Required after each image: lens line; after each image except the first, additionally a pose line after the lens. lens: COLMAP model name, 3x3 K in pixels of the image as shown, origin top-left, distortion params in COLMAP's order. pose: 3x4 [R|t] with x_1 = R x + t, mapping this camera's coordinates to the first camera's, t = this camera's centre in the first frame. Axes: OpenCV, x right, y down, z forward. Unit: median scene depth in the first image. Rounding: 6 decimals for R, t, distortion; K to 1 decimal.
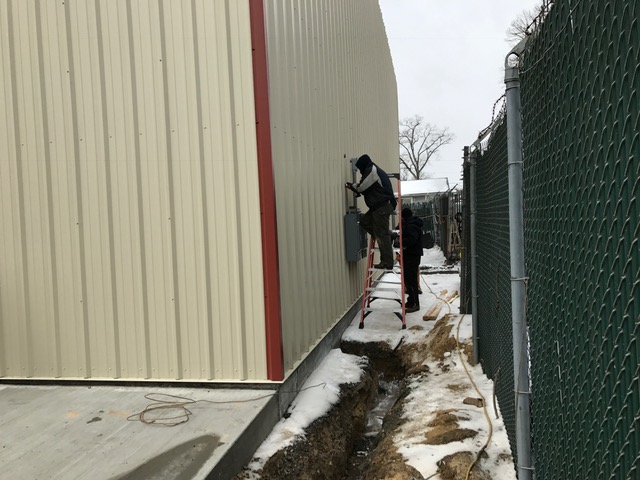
lens RADIAL K [[532.3, 0, 337.8], [0, 532.3, 239.9], [0, 0, 1]] dist [0.041350, -0.040082]
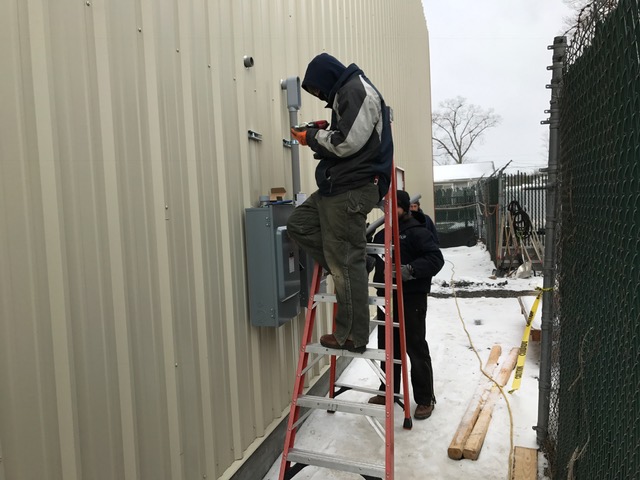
lens RADIAL K [[528.4, 0, 320.0], [0, 528.4, 240.0], [0, 0, 1]] dist [-0.010251, -0.004717]
pose [[0.993761, 0.000545, -0.111533, 0.028466], [0.001944, 0.999752, 0.022204, -0.008580], [0.111517, -0.022282, 0.993513, 0.155866]]
